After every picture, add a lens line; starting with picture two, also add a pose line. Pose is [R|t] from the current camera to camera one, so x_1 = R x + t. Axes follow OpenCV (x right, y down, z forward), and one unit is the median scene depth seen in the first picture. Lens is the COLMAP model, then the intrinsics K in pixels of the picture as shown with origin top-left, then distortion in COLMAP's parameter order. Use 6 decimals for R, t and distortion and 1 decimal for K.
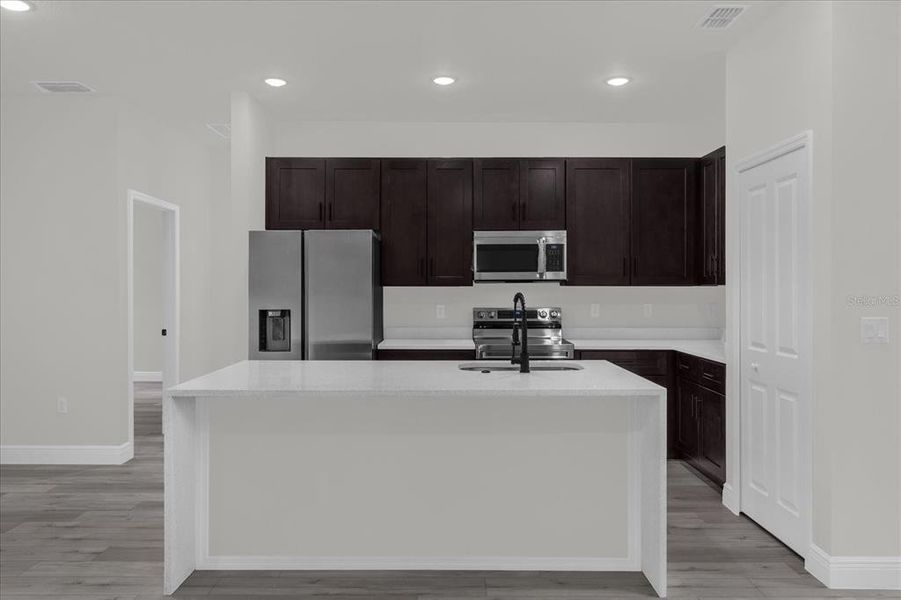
lens RADIAL K [[659.8, 0, 450.6], [0, 659.8, 296.4], [0, 0, 1]] dist [-0.006233, -0.001891]
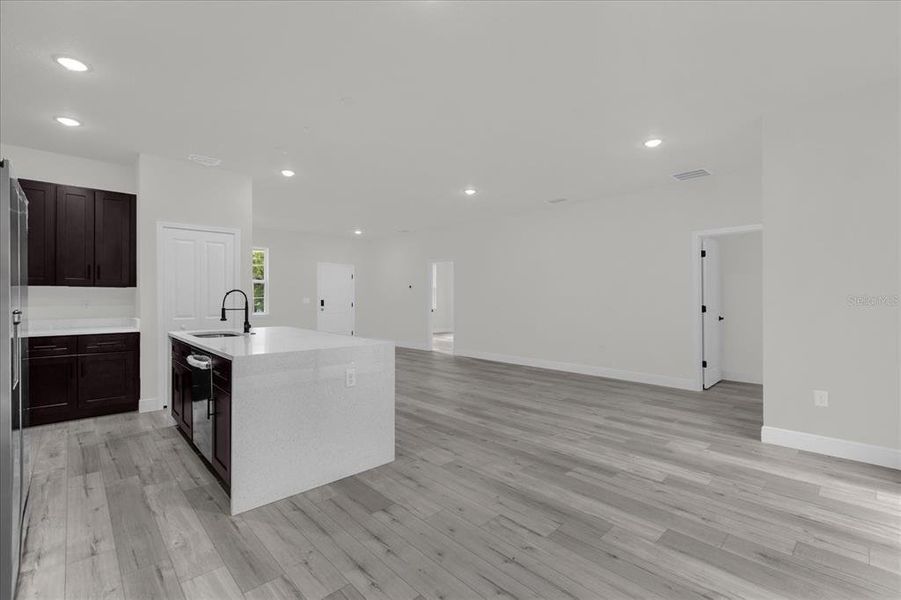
lens RADIAL K [[402.8, 0, 447.9], [0, 402.8, 296.6], [0, 0, 1]] dist [-0.001118, 0.000443]
pose [[-0.688212, 0.003546, 0.725501, -0.722287], [0.010226, 0.999936, 0.004814, 0.009955], [-0.725437, 0.010732, -0.688205, 0.899072]]
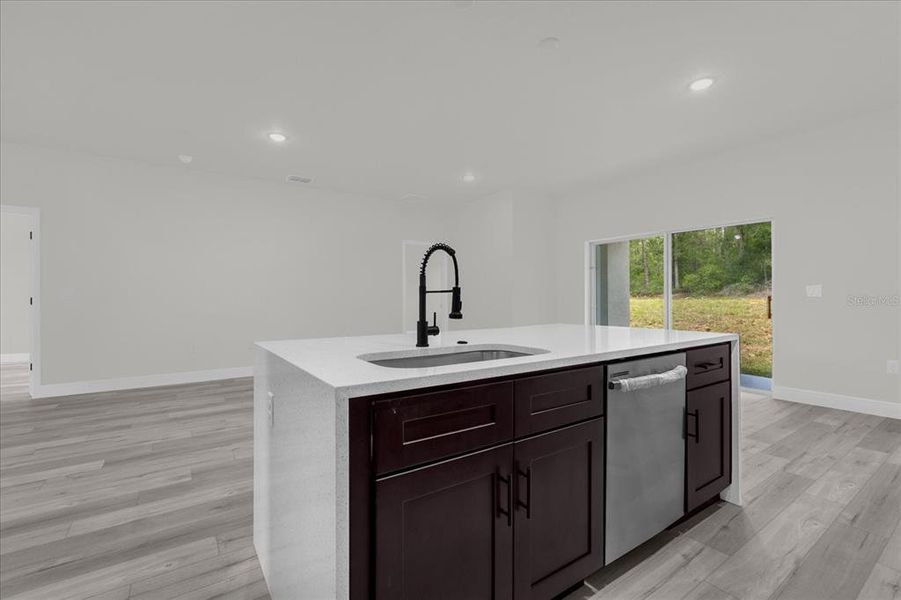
lens RADIAL K [[402.8, 0, 447.9], [0, 402.8, 296.6], [0, 0, 1]] dist [-0.001118, 0.000443]
pose [[-0.817186, 0.002692, -0.576367, 0.240141], [-0.002310, 0.999966, 0.007945, 0.034002], [0.576369, 0.007824, -0.817152, 0.931309]]
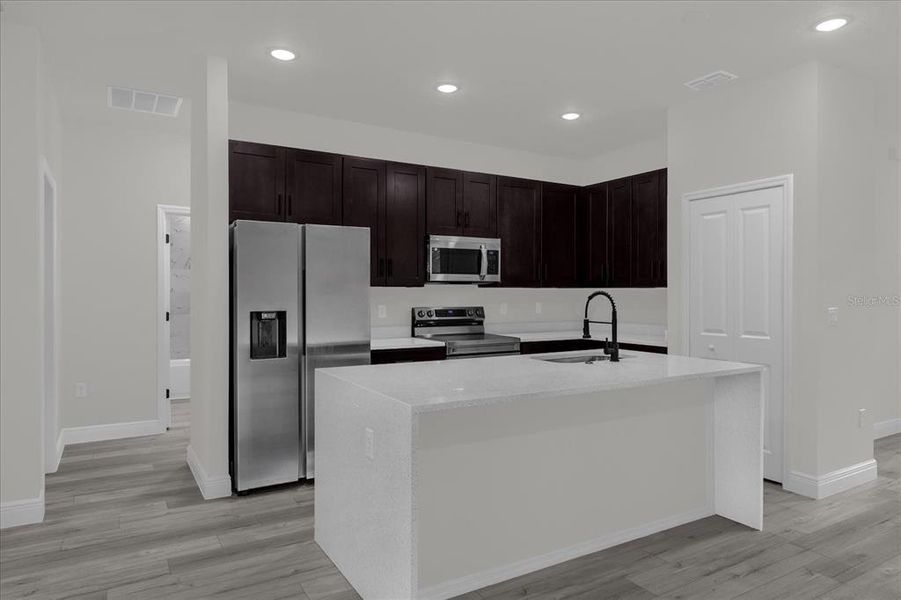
lens RADIAL K [[571.4, 0, 446.3], [0, 571.4, 298.6], [0, 0, 1]] dist [0.002566, -0.001473]
pose [[0.858157, -0.003170, 0.513378, -0.424271], [0.004614, 0.999988, -0.001539, 0.004973], [-0.513367, 0.003689, 0.858161, 0.200638]]
